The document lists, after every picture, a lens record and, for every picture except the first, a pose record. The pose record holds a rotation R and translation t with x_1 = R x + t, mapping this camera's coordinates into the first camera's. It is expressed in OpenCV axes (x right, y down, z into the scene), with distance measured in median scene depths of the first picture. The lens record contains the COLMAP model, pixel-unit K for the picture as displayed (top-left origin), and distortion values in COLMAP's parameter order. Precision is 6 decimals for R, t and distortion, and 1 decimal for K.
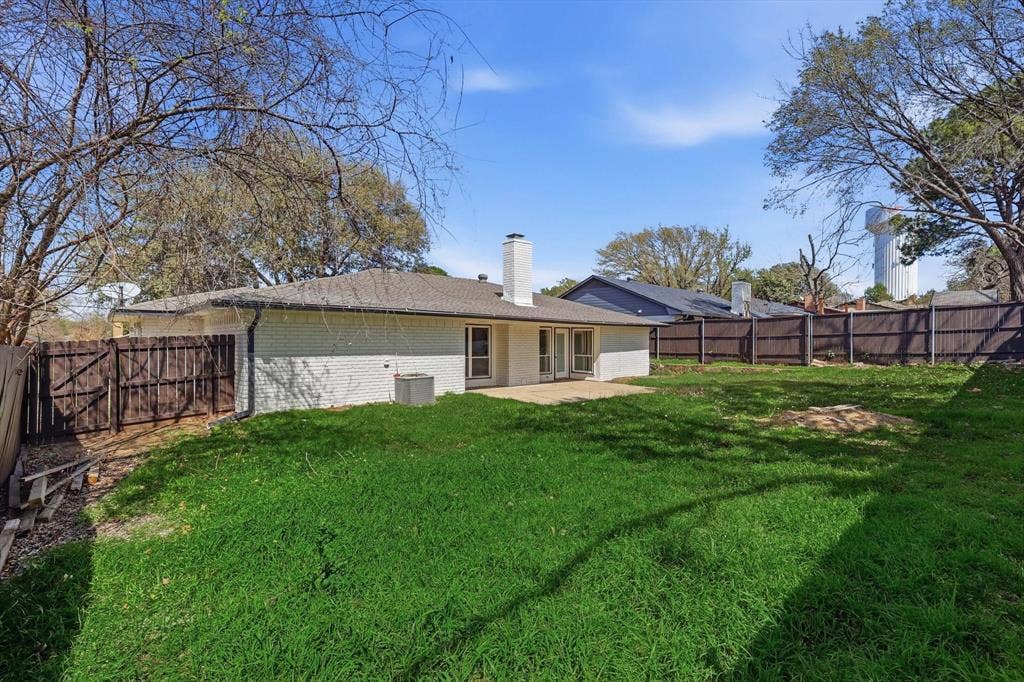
lens RADIAL K [[452.2, 0, 513.6], [0, 452.2, 336.9], [0, 0, 1]] dist [-0.000158, 0.000066]
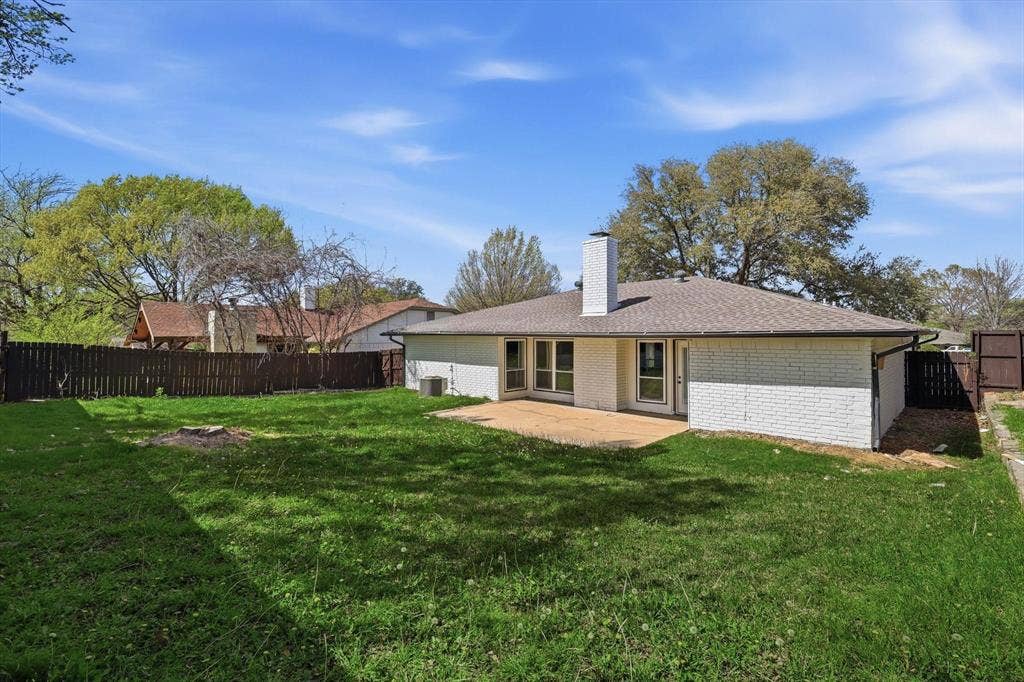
lens RADIAL K [[468.0, 0, 512.0], [0, 468.0, 341.0], [0, 0, 1]] dist [0.000552, 0.000004]
pose [[0.071261, 0.006950, -0.997433, 0.907206], [0.007719, 0.999942, 0.007519, -0.028141], [0.997428, -0.008235, 0.071203, 0.806926]]
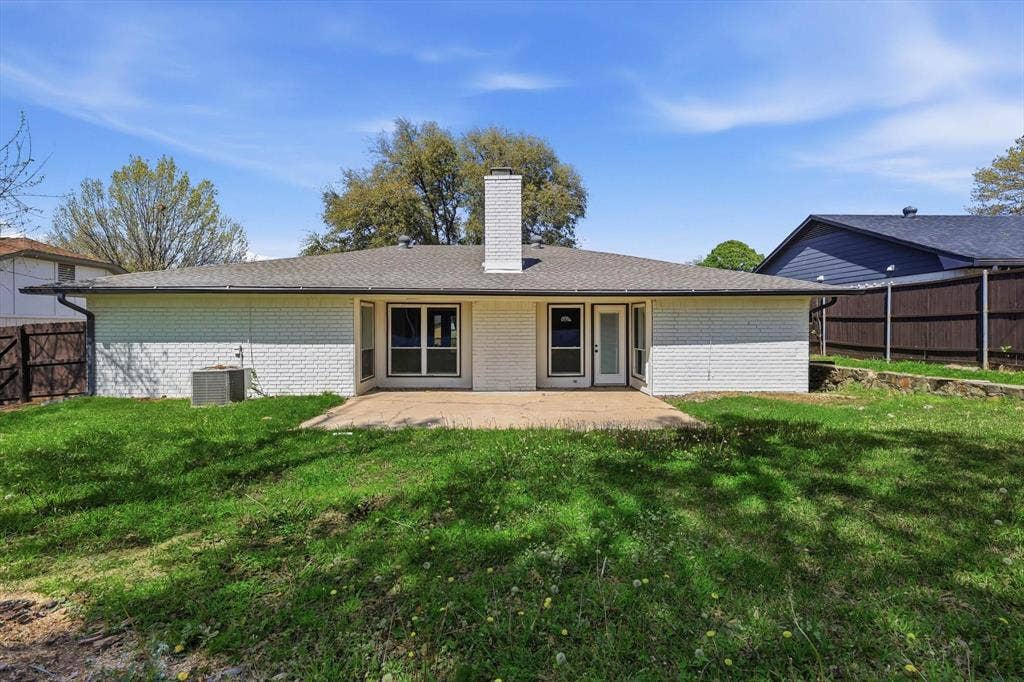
lens RADIAL K [[452.2, 0, 513.6], [0, 452.2, 336.9], [0, 0, 1]] dist [-0.000158, 0.000066]
pose [[0.756877, 0.010039, -0.653480, 0.485999], [0.008785, 0.999635, 0.025531, 0.009883], [0.653498, -0.025064, 0.756513, 0.519340]]
